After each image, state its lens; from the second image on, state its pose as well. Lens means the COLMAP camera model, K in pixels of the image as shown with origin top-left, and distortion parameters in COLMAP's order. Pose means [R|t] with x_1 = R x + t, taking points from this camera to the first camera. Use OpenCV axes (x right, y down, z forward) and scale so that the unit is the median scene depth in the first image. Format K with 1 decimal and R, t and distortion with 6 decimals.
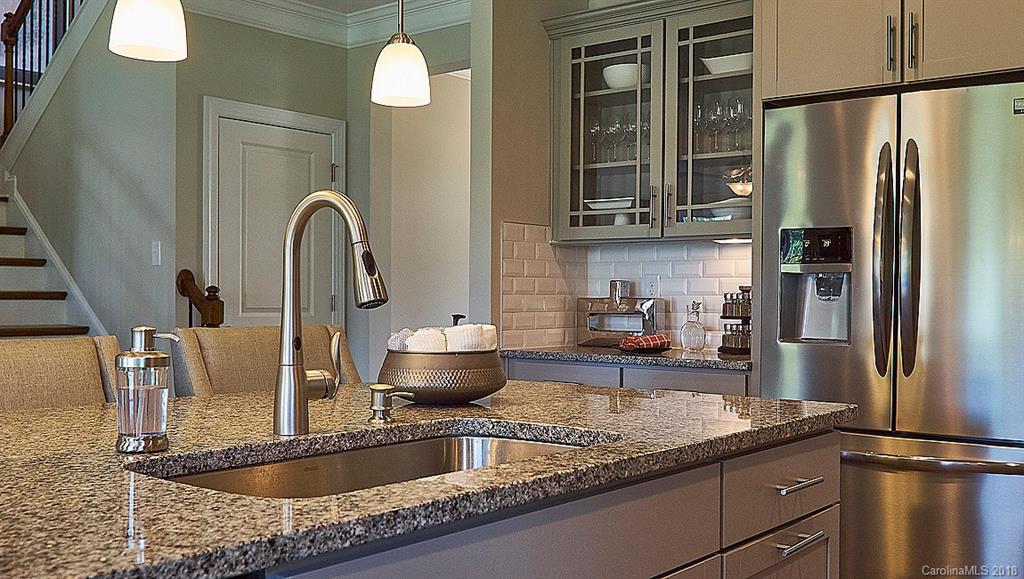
lens RADIAL K [[1023.2, 0, 505.7], [0, 1023.2, 298.5], [0, 0, 1]] dist [-0.044902, 0.000000]
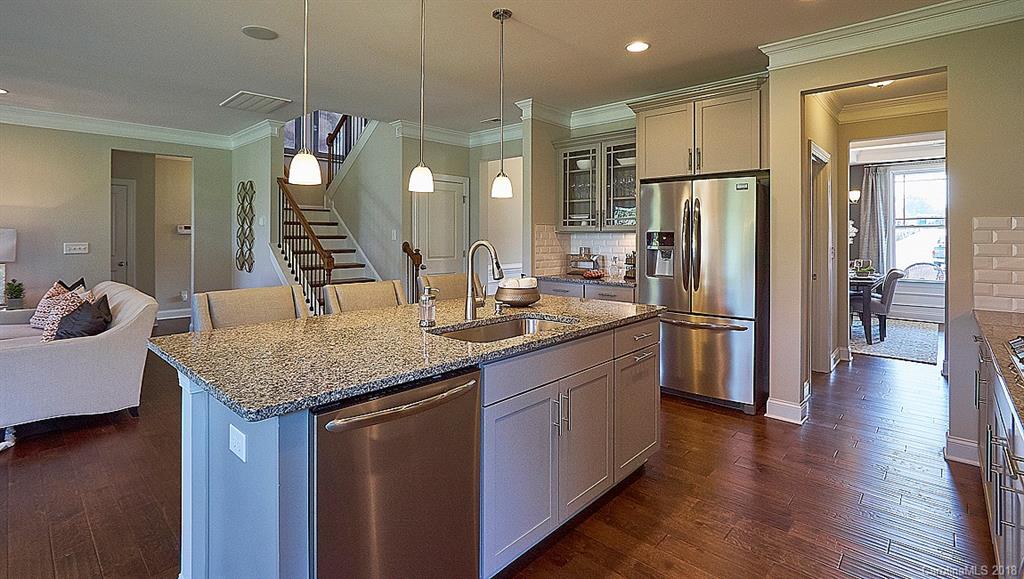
lens RADIAL K [[481.2, 0, 508.7], [0, 481.2, 224.2], [0, 0, 1]] dist [0.000509, 0.000060]
pose [[0.998675, -0.003631, -0.051328, -0.009742], [0.002109, 0.999557, -0.029683, -0.045908], [0.051413, 0.029536, 0.998241, -0.186070]]
